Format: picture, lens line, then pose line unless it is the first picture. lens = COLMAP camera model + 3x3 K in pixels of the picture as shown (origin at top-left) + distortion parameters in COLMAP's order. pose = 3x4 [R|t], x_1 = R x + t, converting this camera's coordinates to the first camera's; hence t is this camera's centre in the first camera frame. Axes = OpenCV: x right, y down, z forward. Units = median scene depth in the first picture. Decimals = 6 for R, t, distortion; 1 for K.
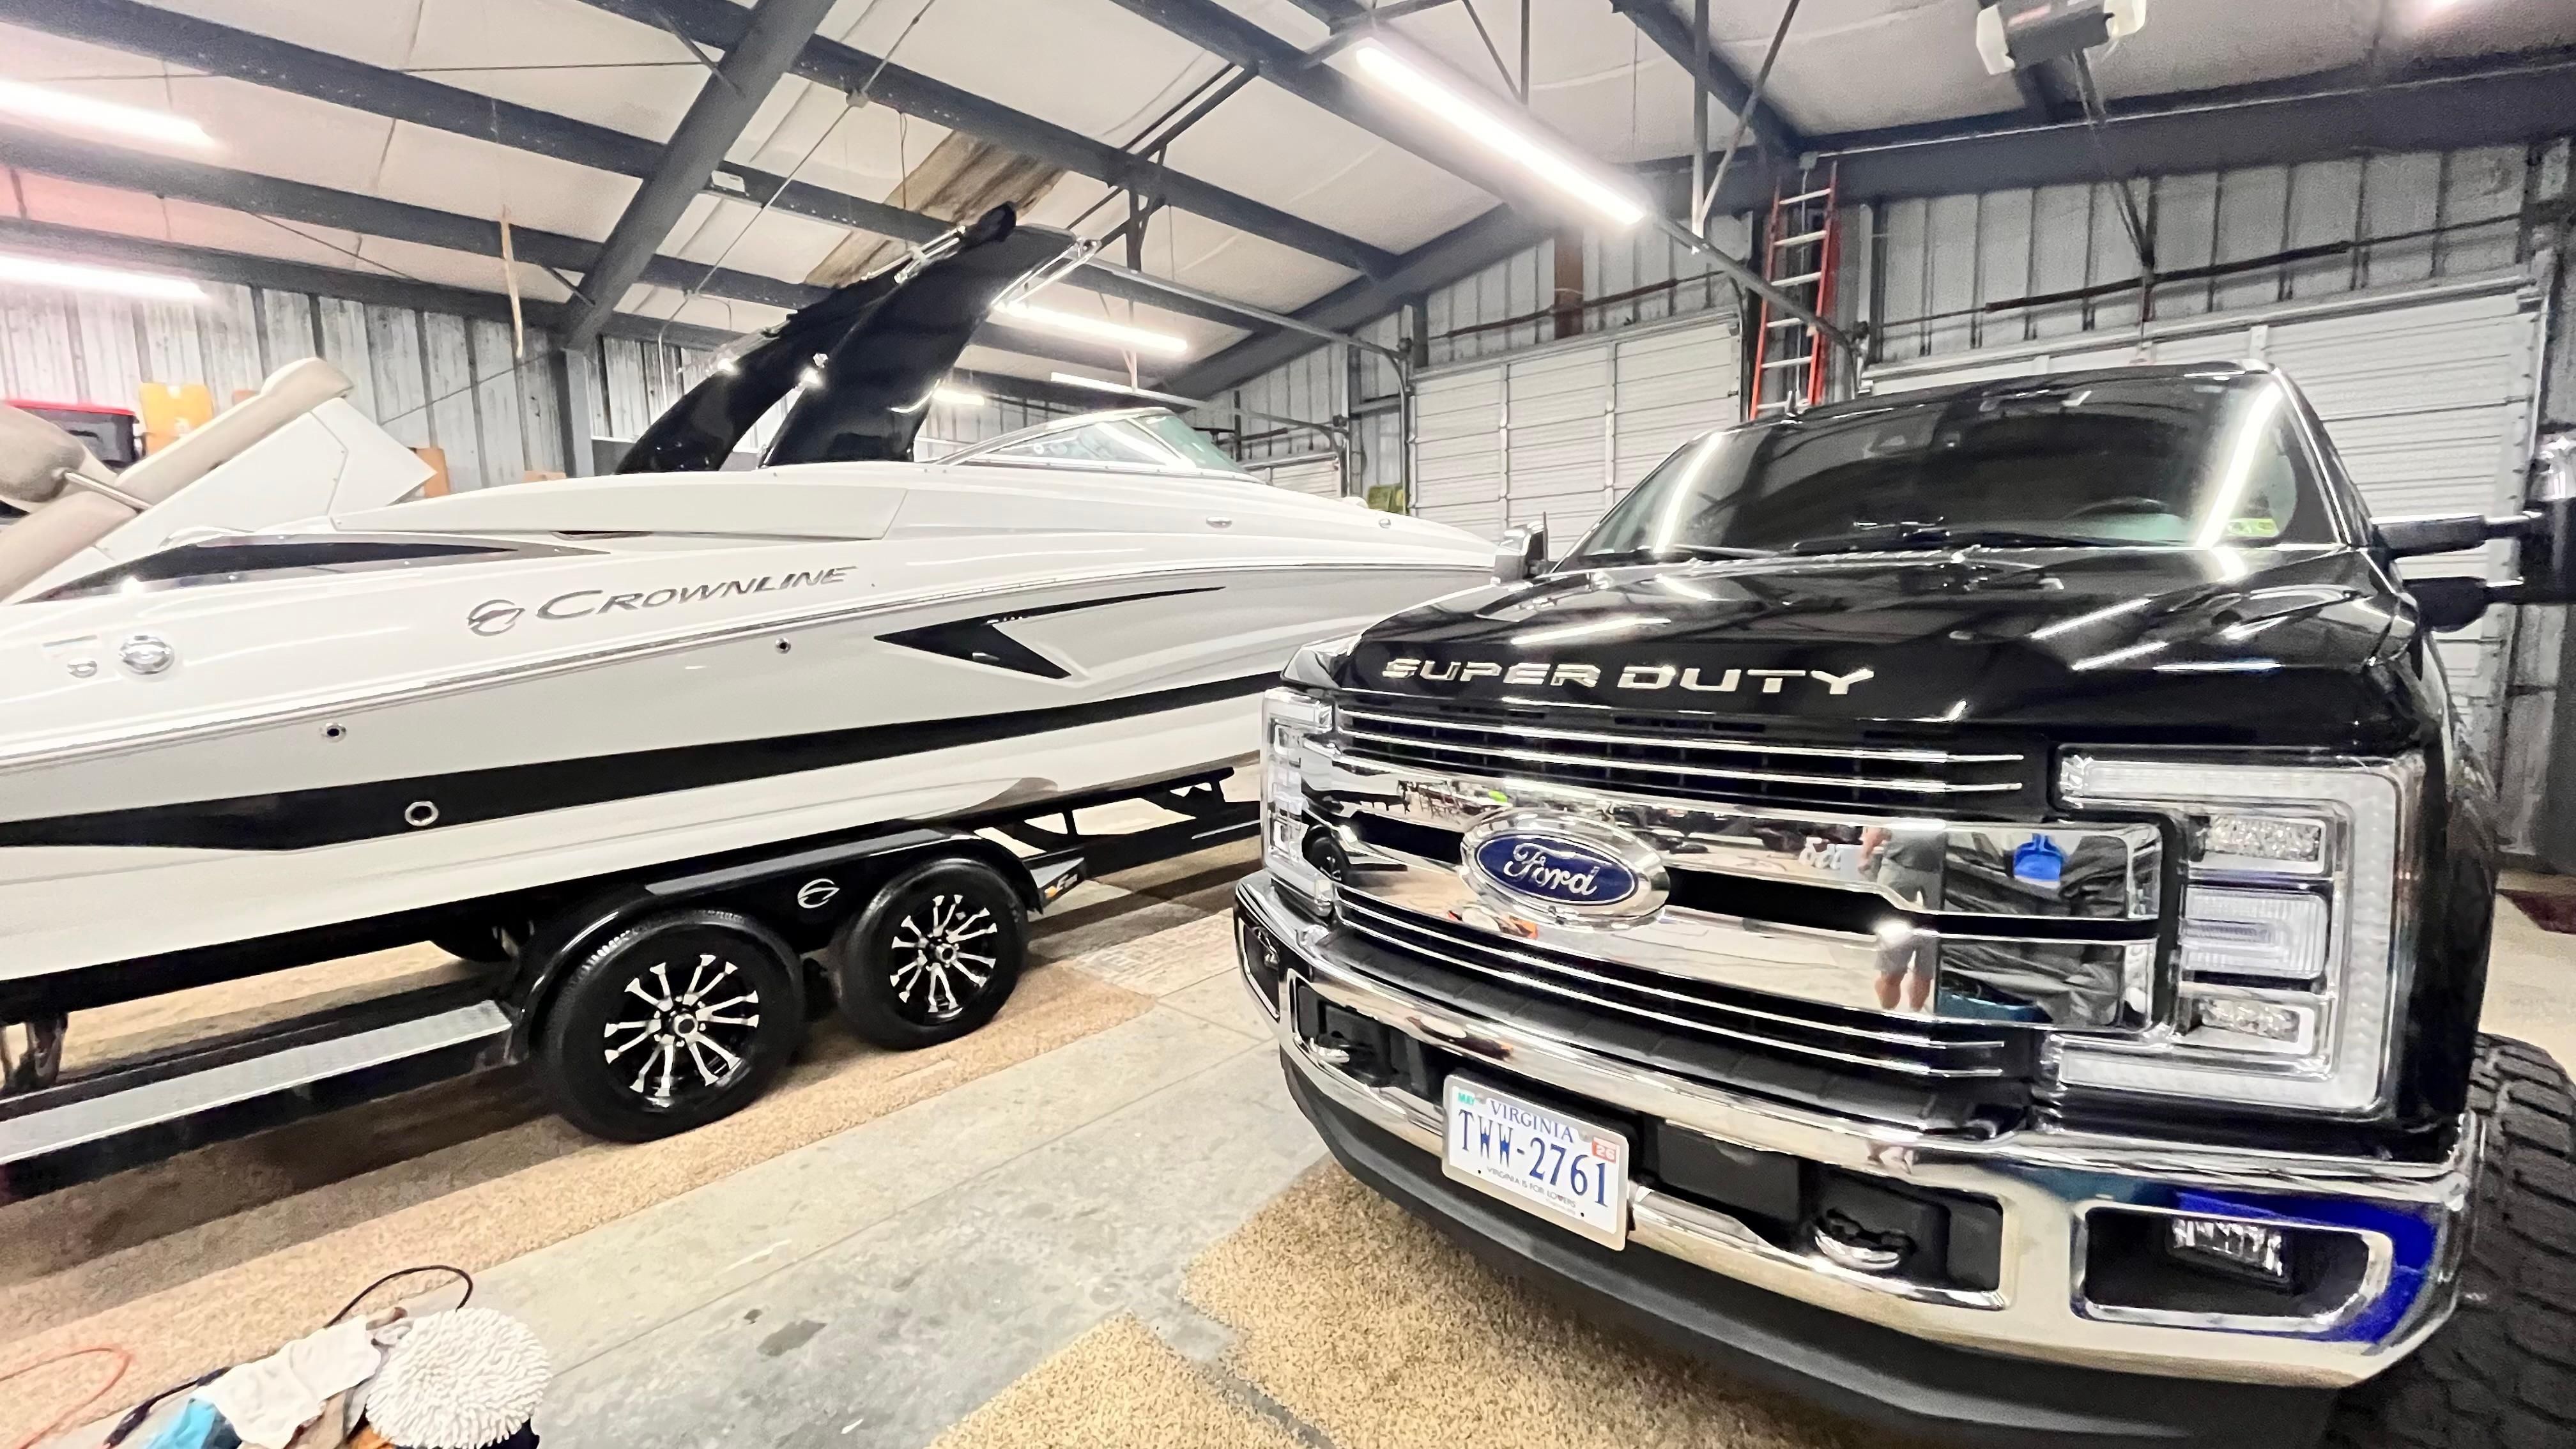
lens RADIAL K [[1042.3, 0, 1288.0], [0, 1042.3, 724.5], [0, 0, 1]] dist [-0.000022, -0.001201]
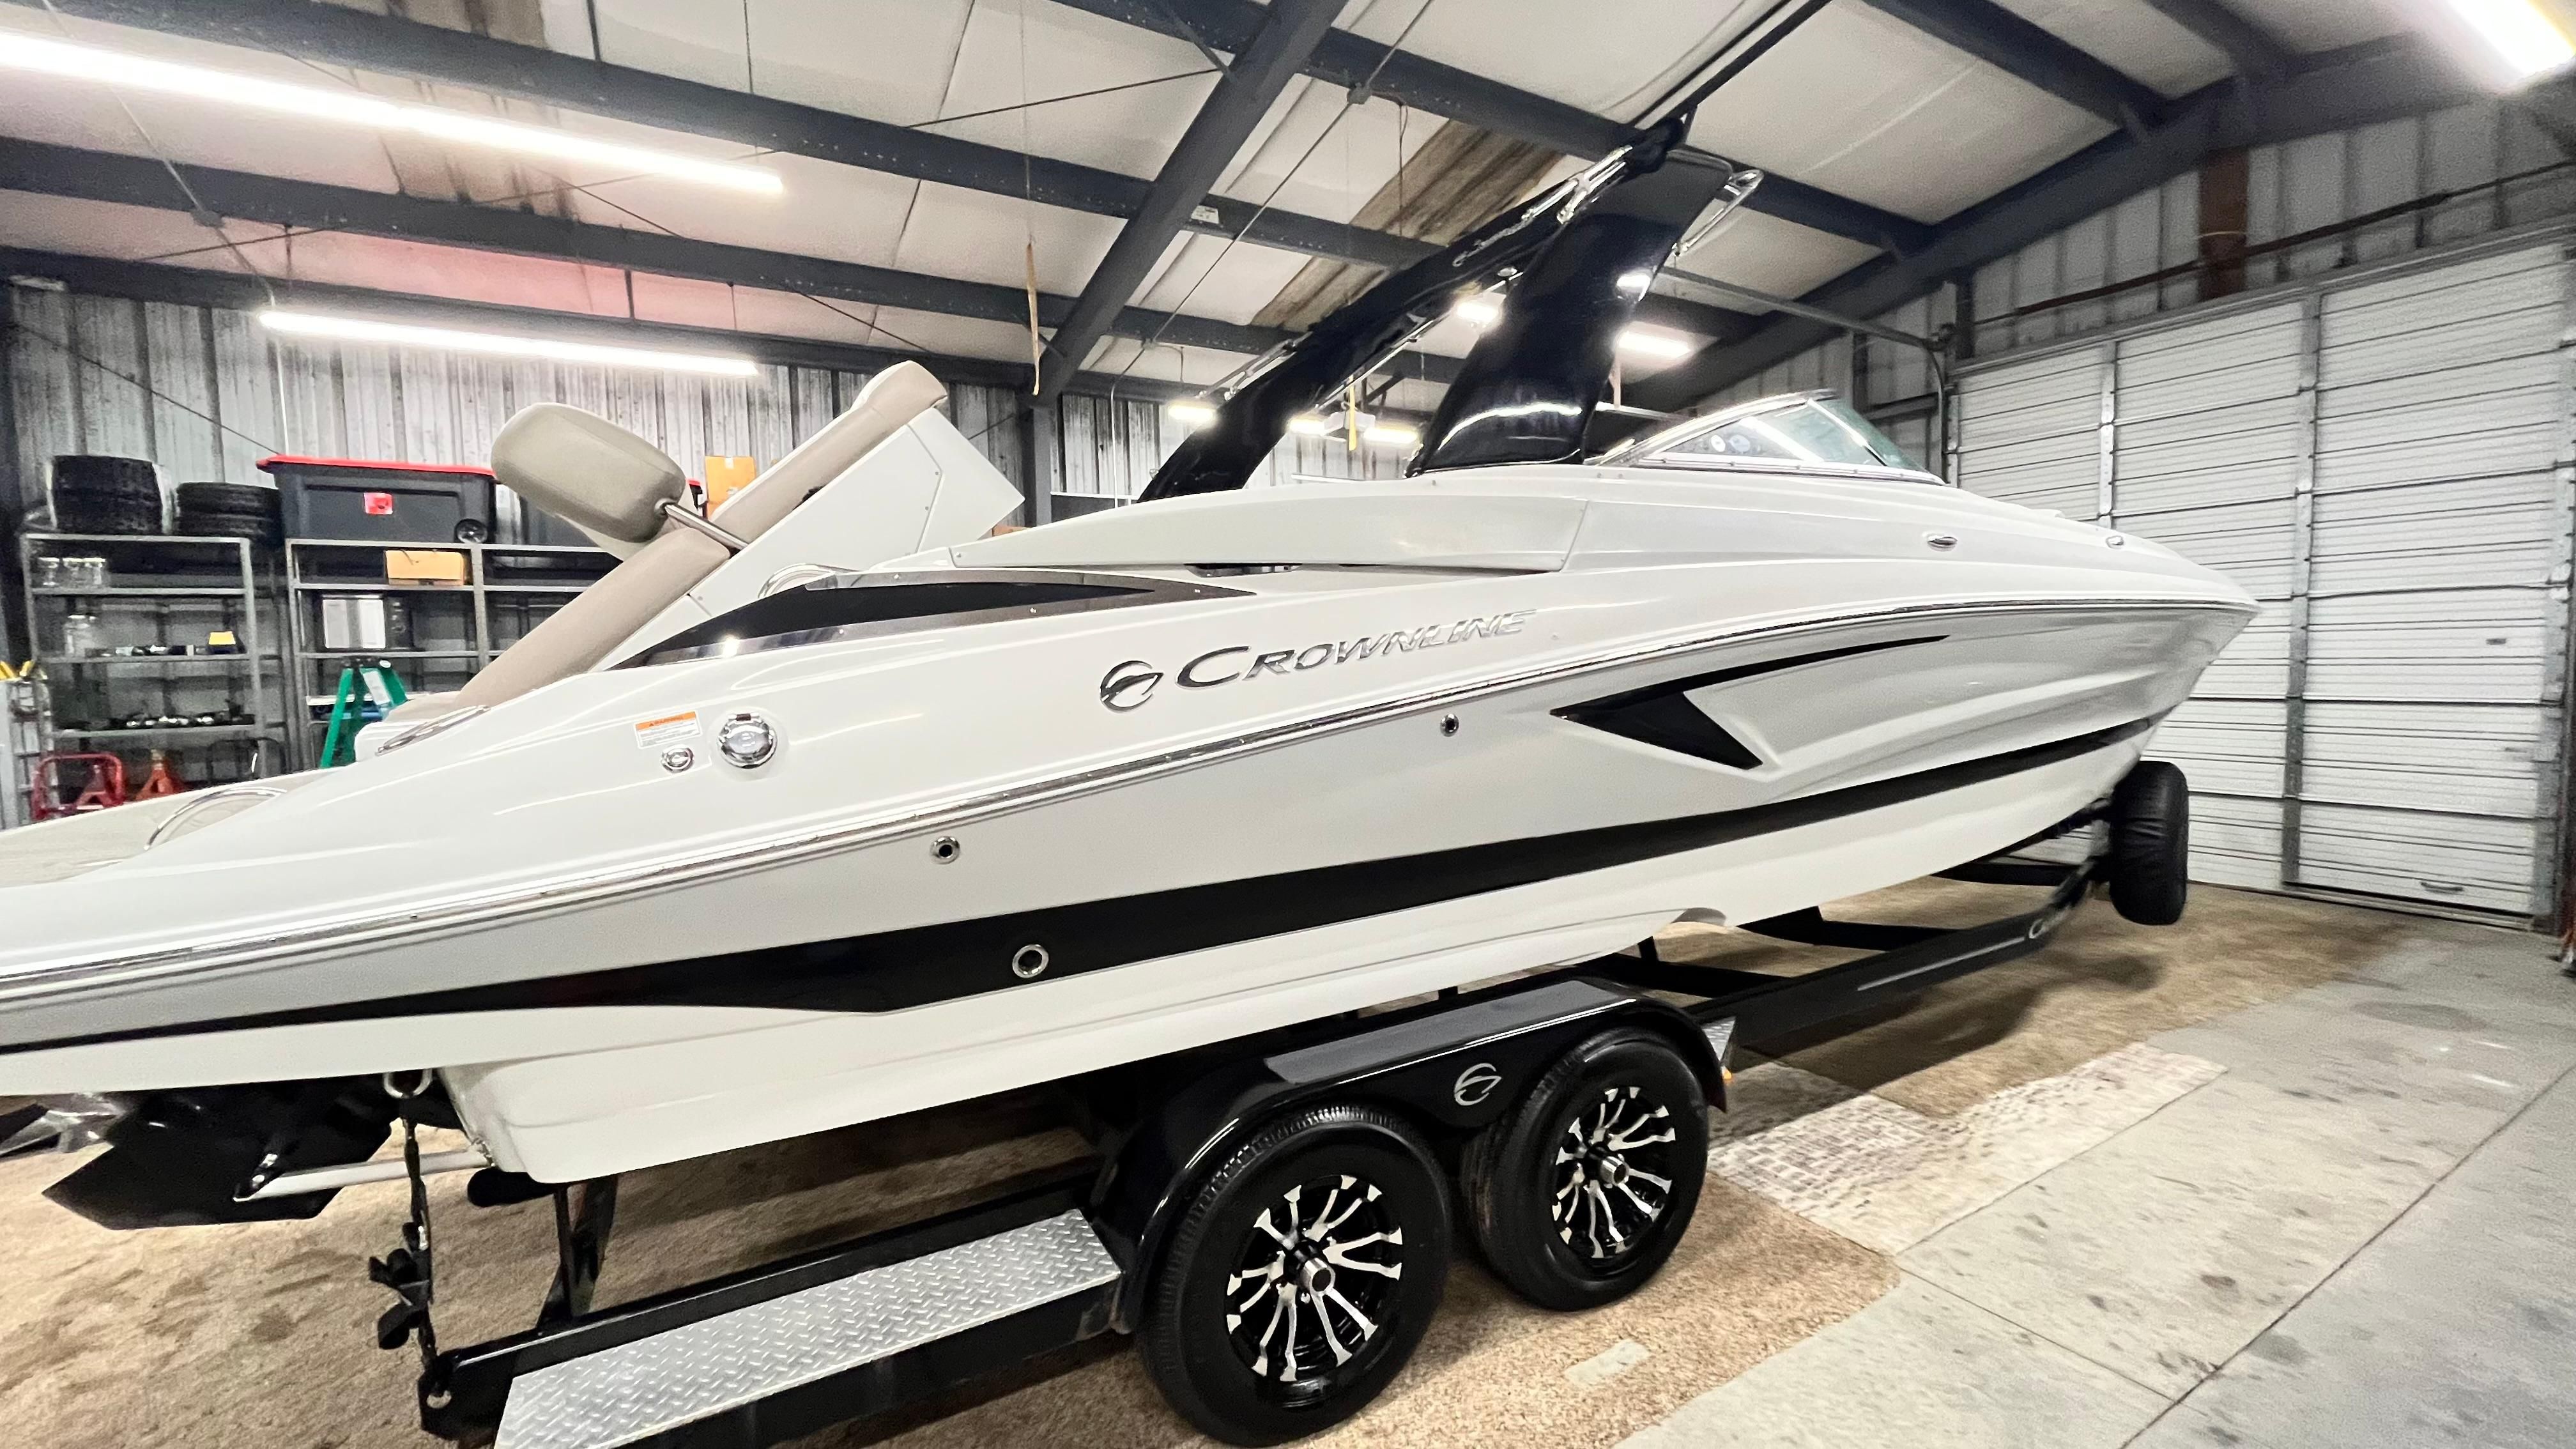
lens RADIAL K [[1042.3, 0, 1288.0], [0, 1042.3, 724.5], [0, 0, 1]] dist [-0.000022, -0.001201]
pose [[0.954225, 0.018095, -0.298542, -0.308657], [-0.031954, 0.998623, -0.041607, -0.035037], [0.297378, 0.049243, 0.953489, 0.249058]]
